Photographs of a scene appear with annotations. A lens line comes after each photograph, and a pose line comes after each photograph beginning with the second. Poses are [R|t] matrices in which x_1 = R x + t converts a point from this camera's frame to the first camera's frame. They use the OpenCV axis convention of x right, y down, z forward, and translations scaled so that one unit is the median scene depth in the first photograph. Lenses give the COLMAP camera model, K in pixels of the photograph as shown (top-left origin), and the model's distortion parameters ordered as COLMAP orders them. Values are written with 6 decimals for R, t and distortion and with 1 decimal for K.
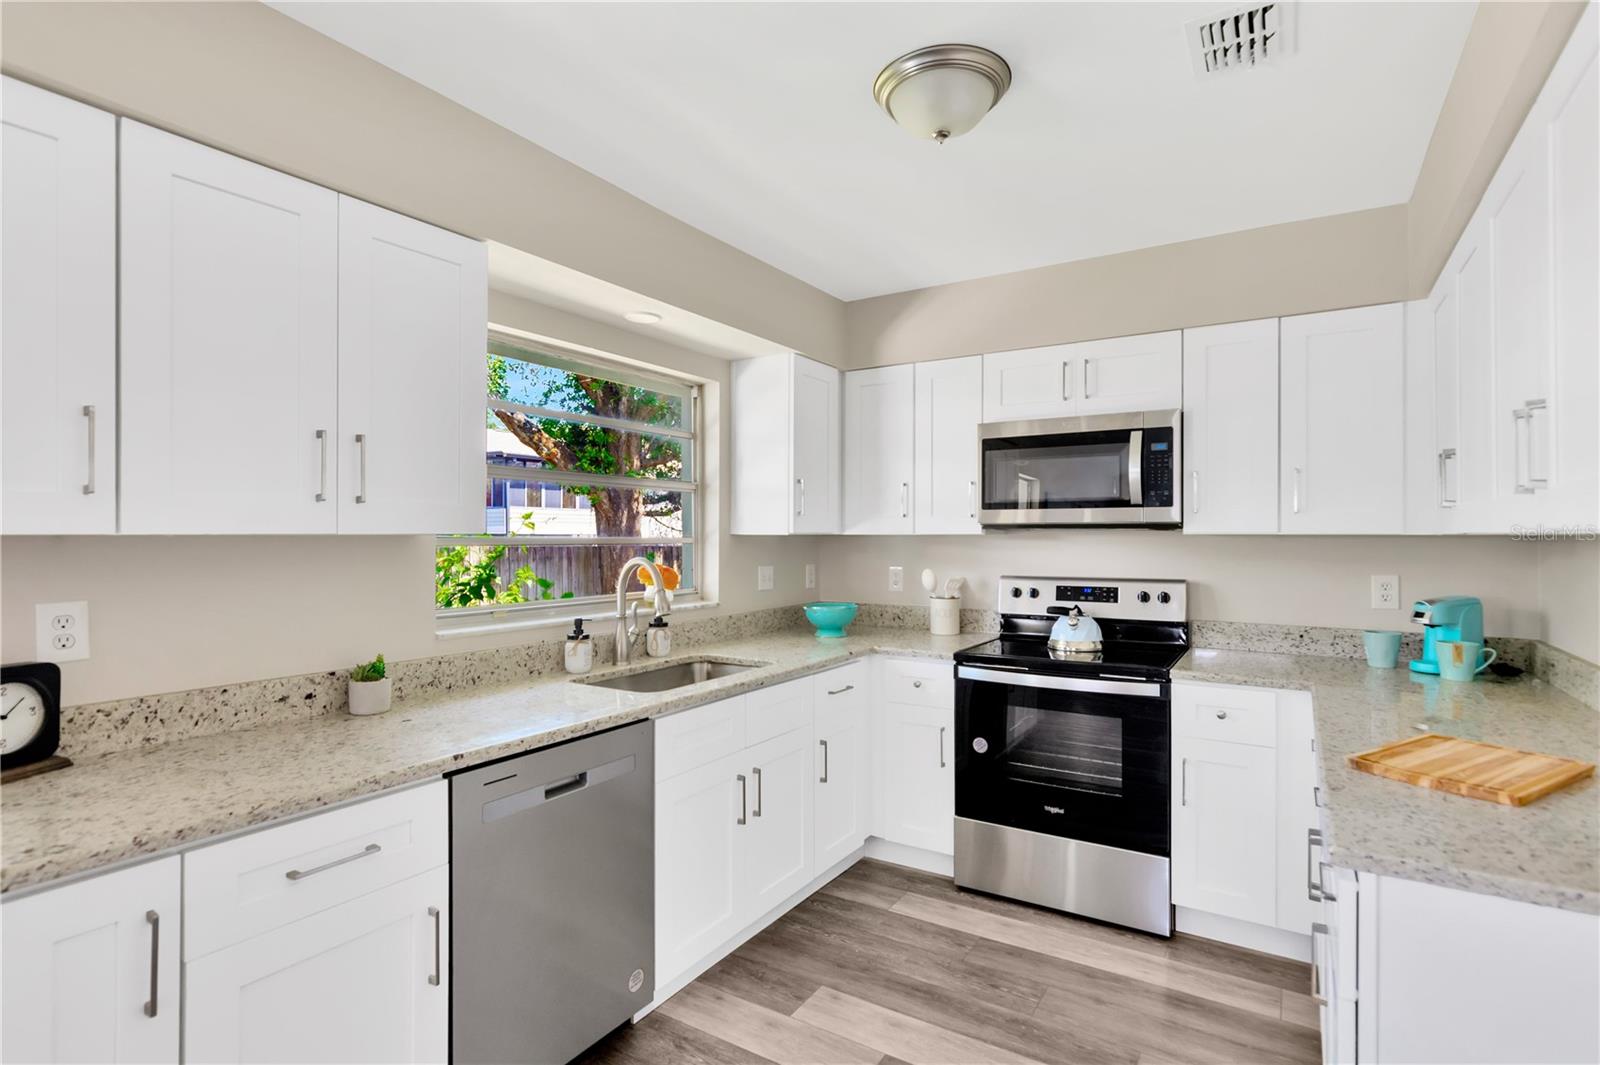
lens RADIAL K [[795.3, 0, 793.7], [0, 795.3, 529.0], [0, 0, 1]] dist [0.002990, 0.000498]
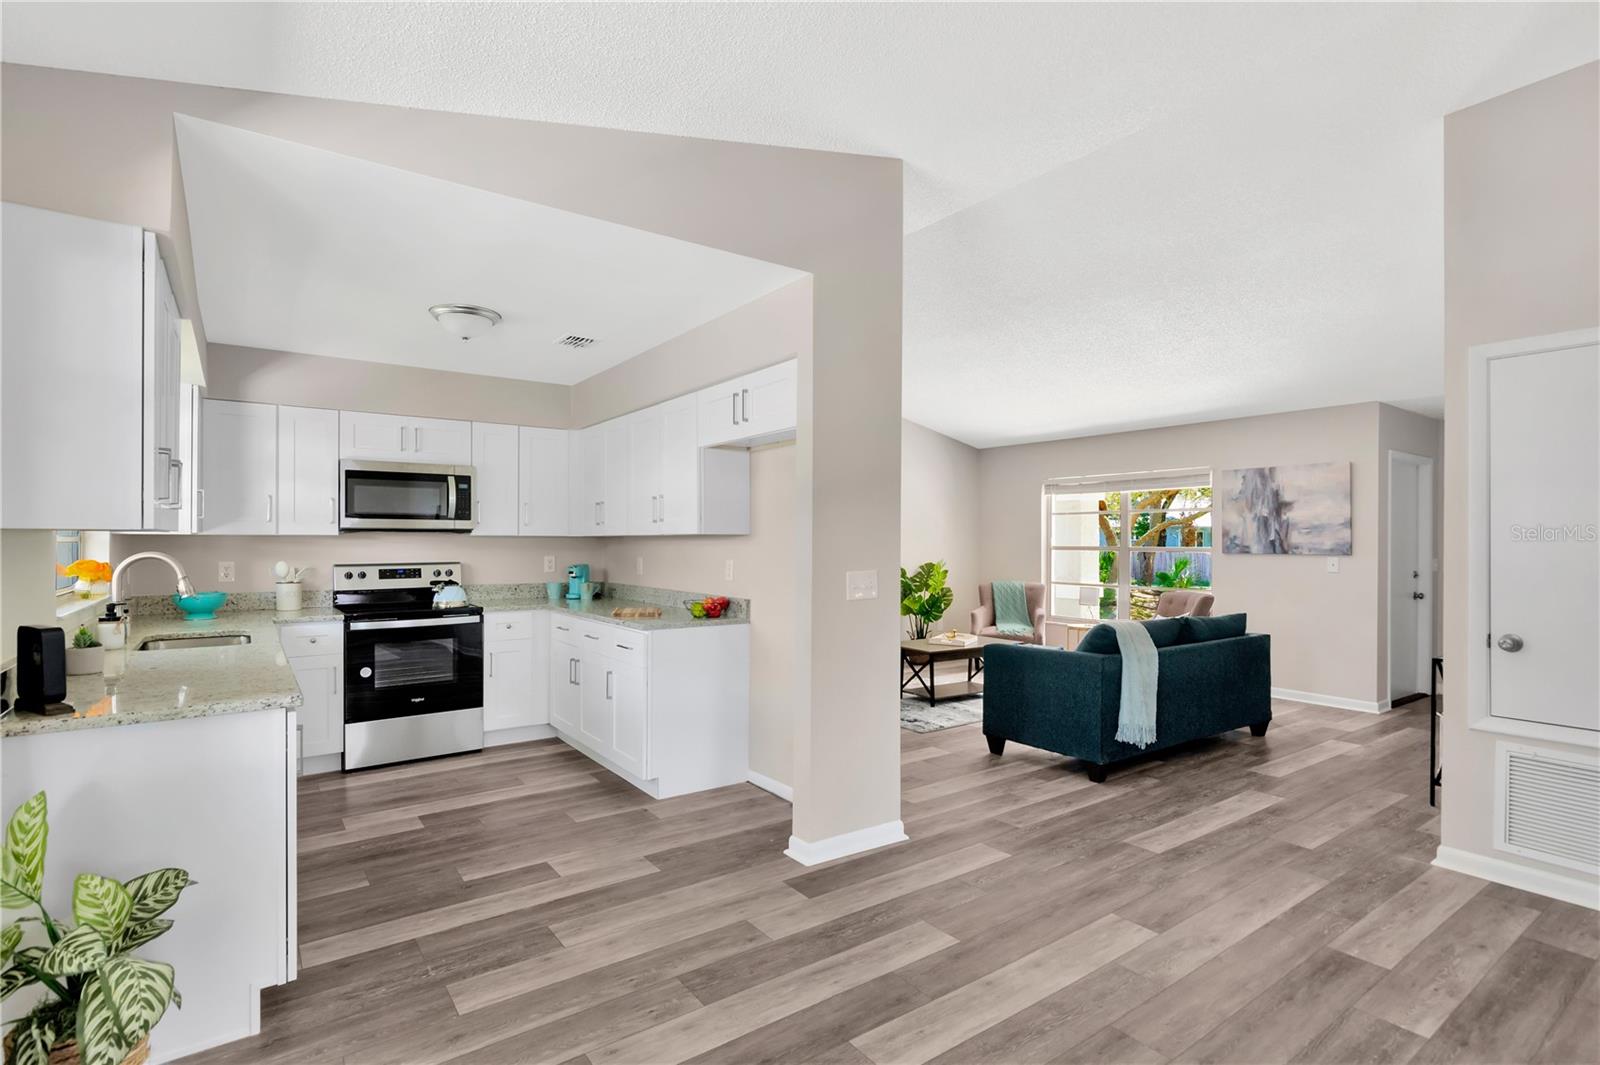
lens RADIAL K [[776.7, 0, 802.8], [0, 776.7, 537.3], [0, 0, 1]] dist [-0.001118, -0.000086]
pose [[0.364802, 0.005130, 0.931071, -0.860434], [-0.005592, 0.999979, -0.003318, 0.011954], [-0.931068, -0.003996, 0.364823, -0.332485]]
